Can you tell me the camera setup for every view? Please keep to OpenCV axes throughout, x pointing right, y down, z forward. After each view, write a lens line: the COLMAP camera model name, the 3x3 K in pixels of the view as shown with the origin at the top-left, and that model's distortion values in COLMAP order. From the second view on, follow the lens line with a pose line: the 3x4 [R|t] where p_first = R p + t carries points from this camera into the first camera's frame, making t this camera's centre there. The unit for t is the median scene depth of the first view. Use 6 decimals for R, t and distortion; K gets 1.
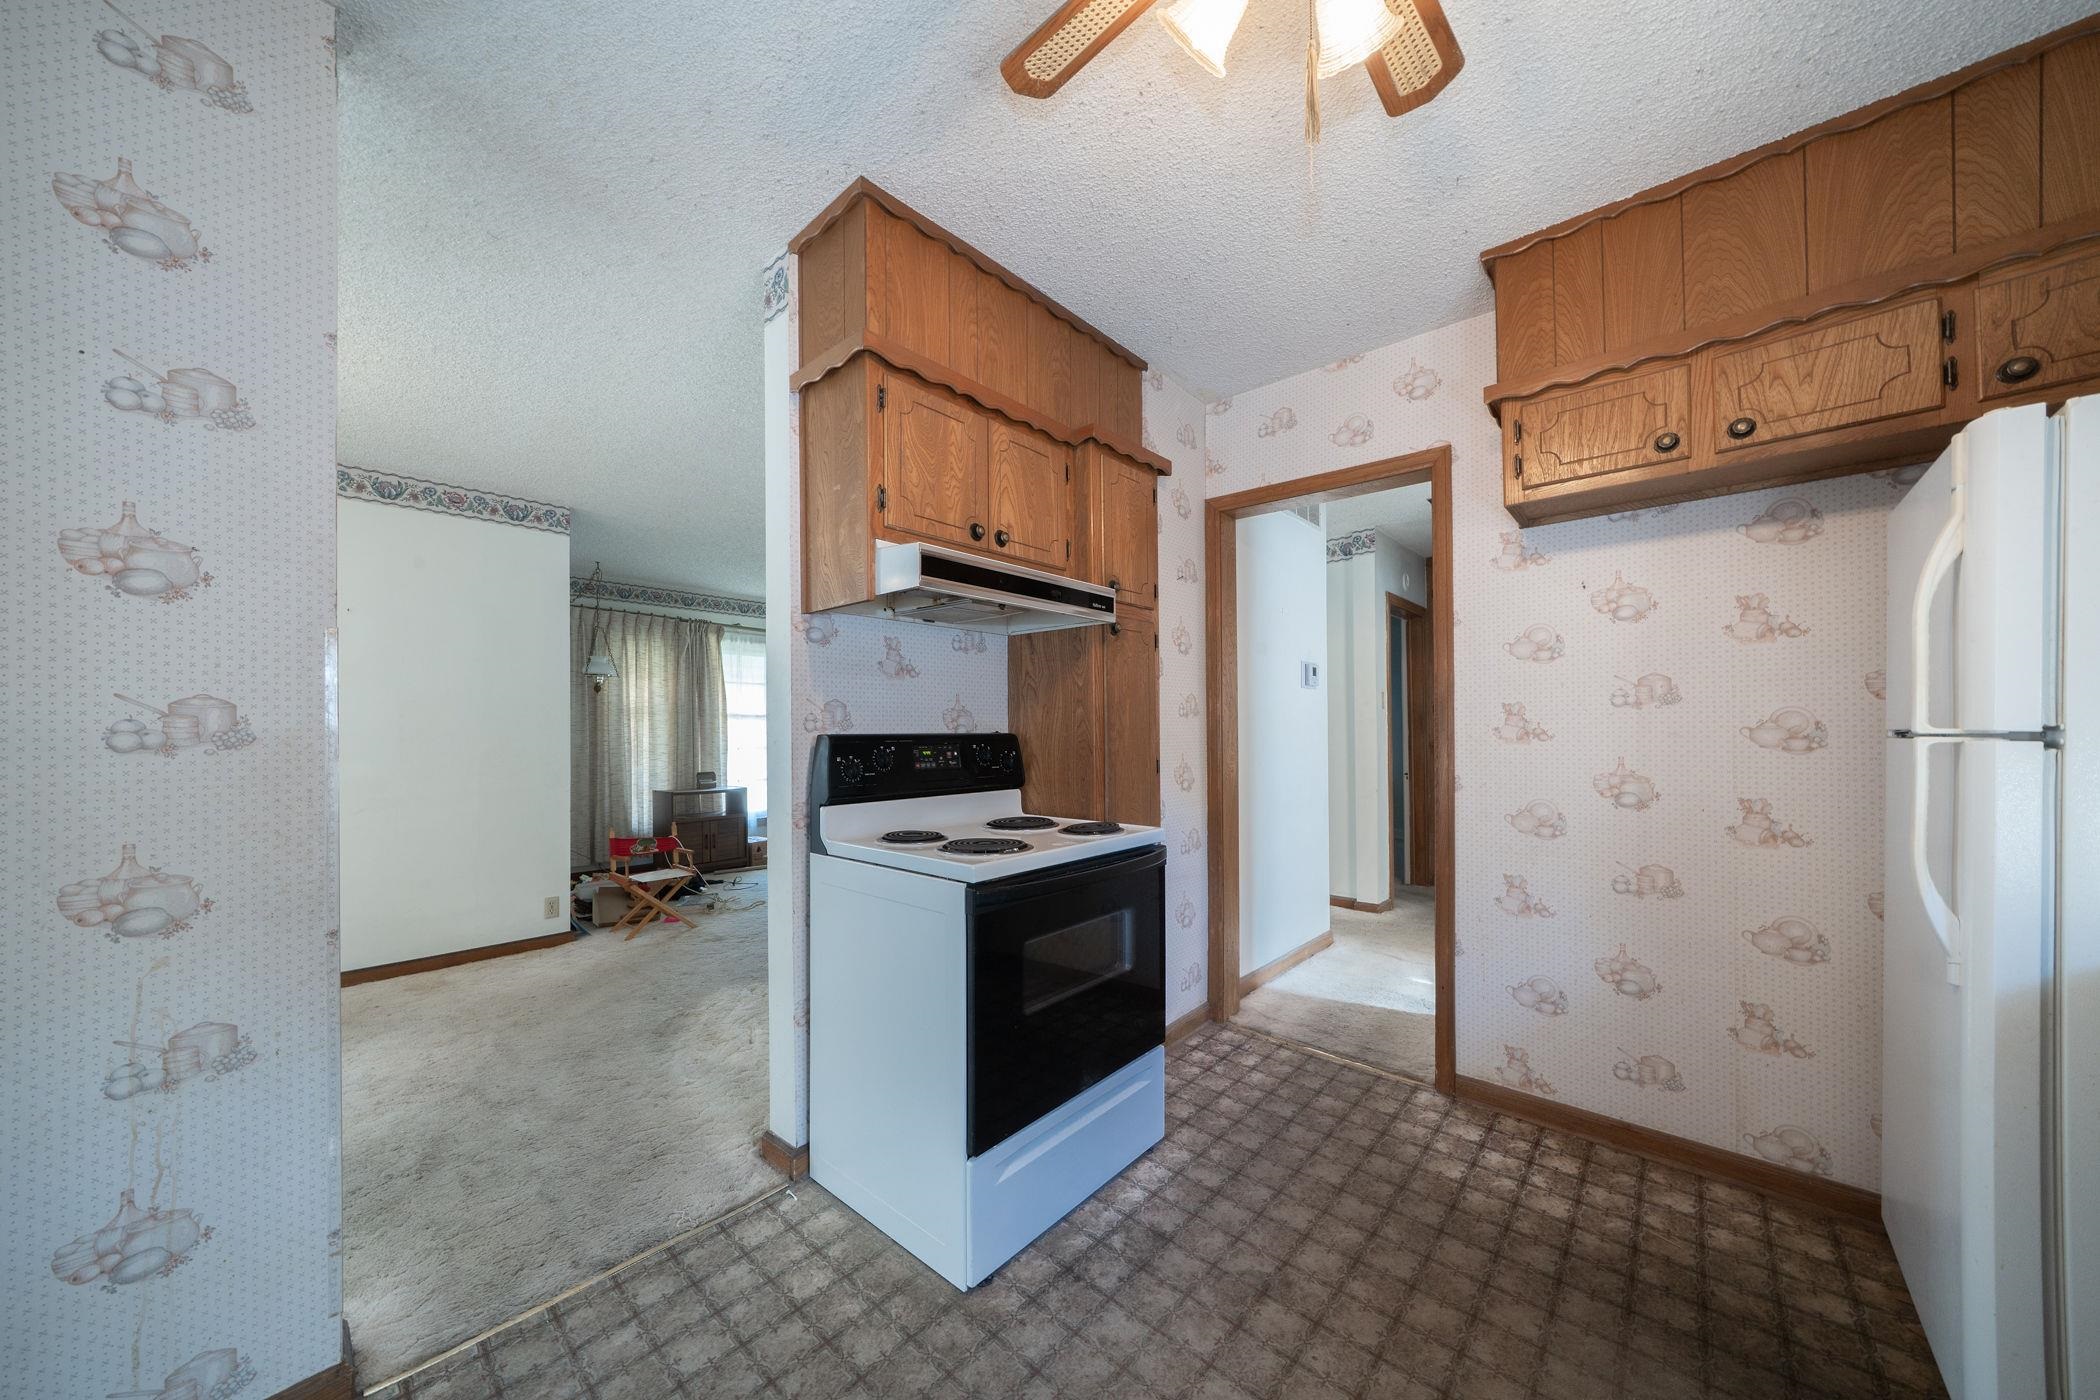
lens RADIAL K [[730.7, 0, 1042.7], [0, 730.7, 722.8], [0, 0, 1]] dist [0.000549, 0.000142]
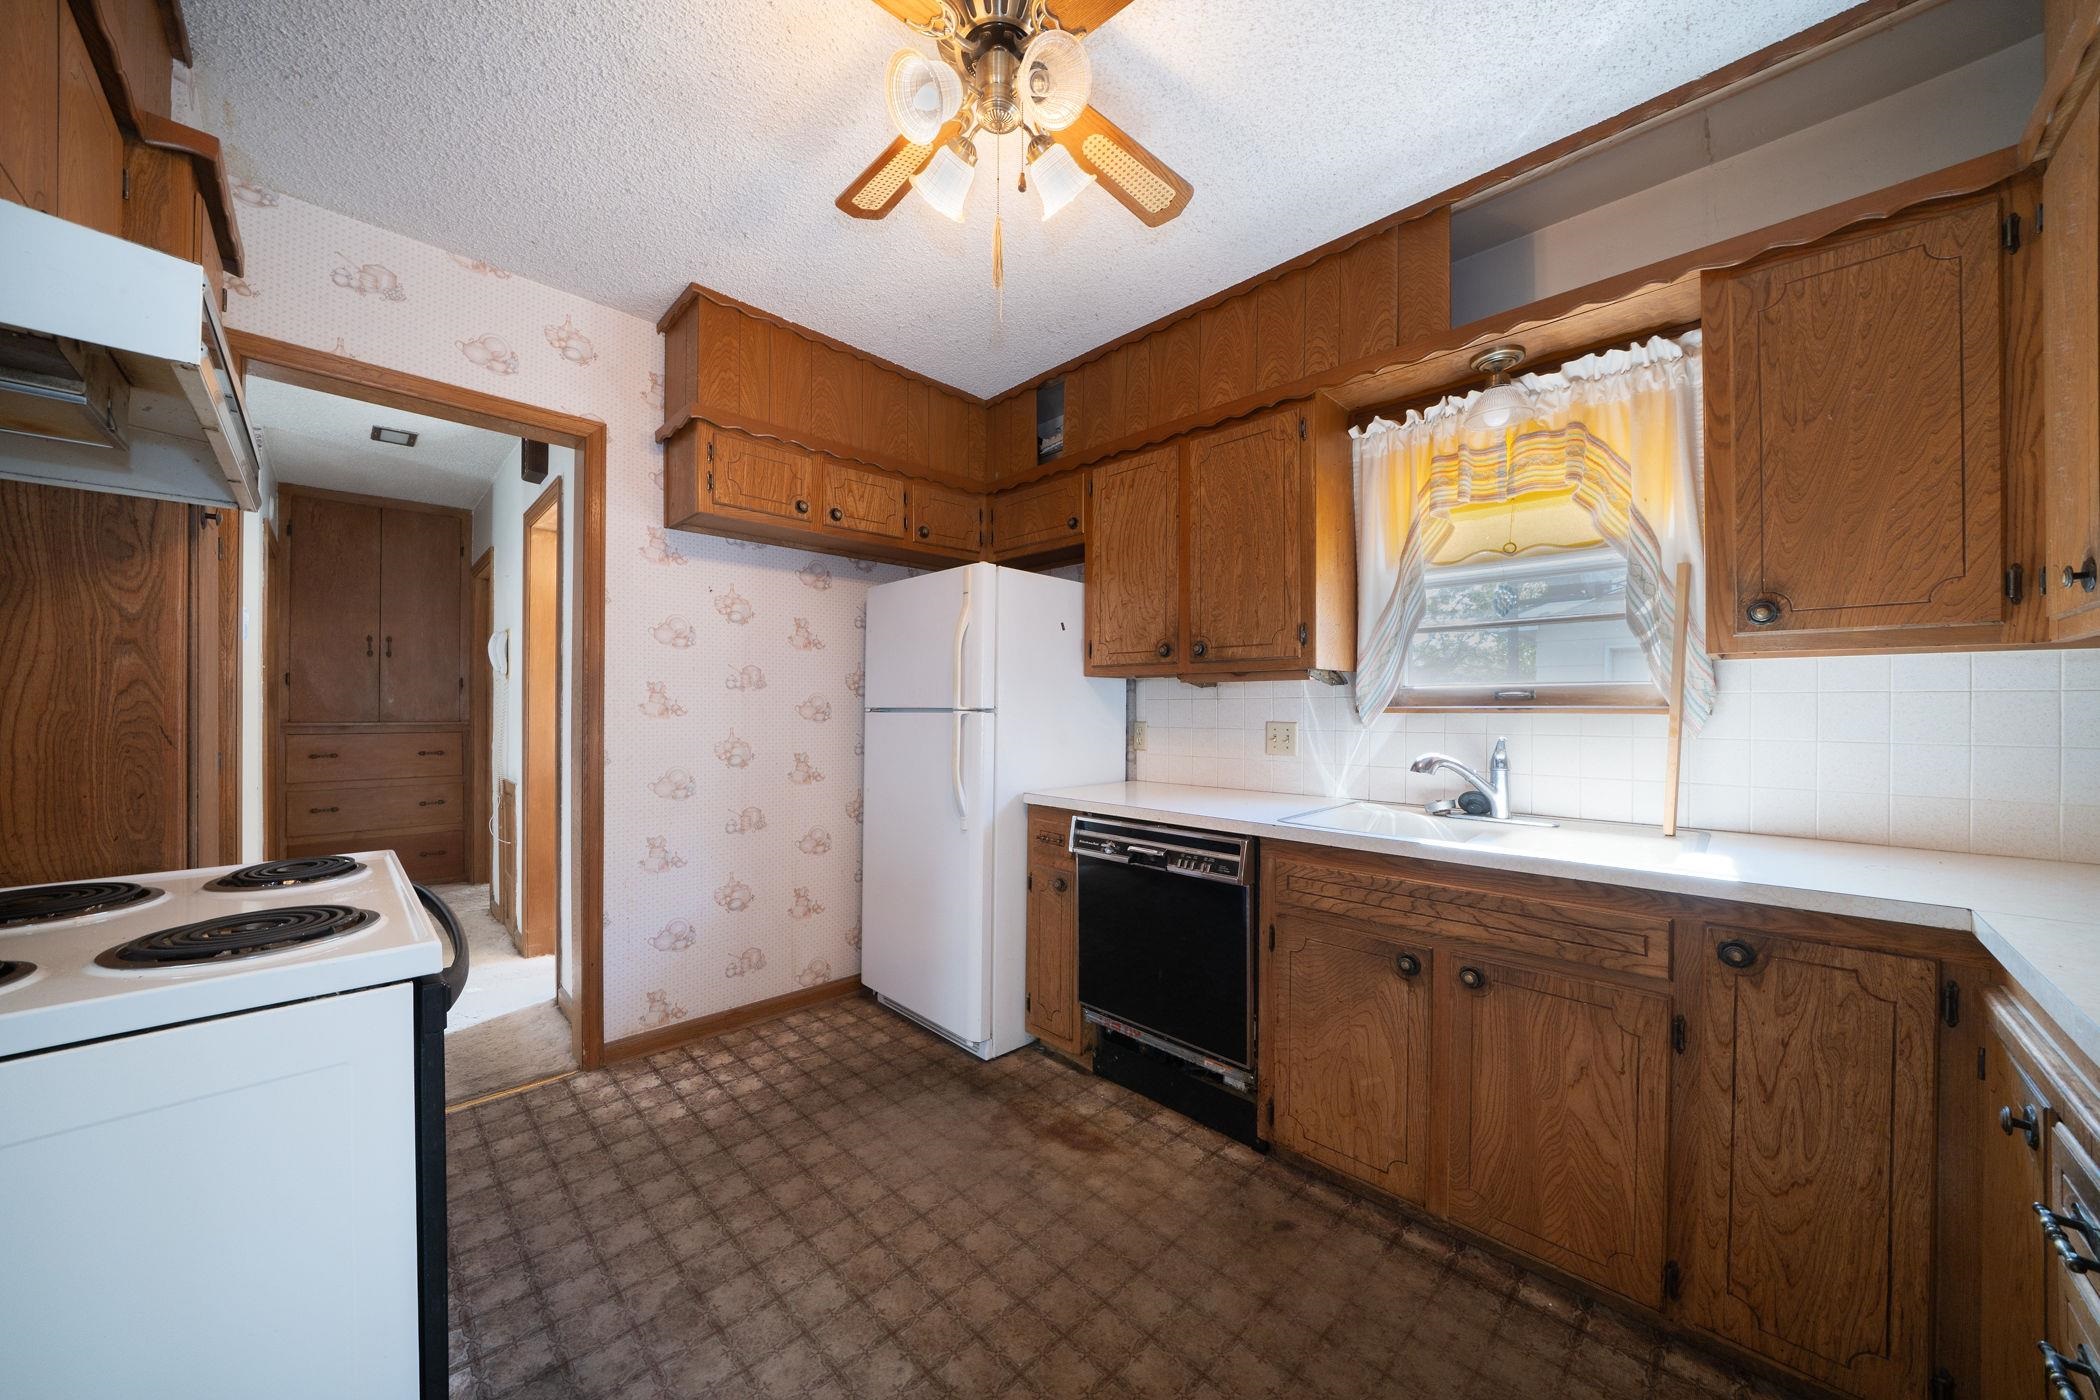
lens RADIAL K [[726.5, 0, 1050.0], [0, 726.5, 700.0], [0, 0, 1]] dist [-0.010187, -0.000041]
pose [[0.050772, 0.017176, 0.998563, -0.498279], [-0.014585, 0.999758, -0.016455, 0.011372], [-0.998604, -0.013729, 0.051010, 0.403723]]
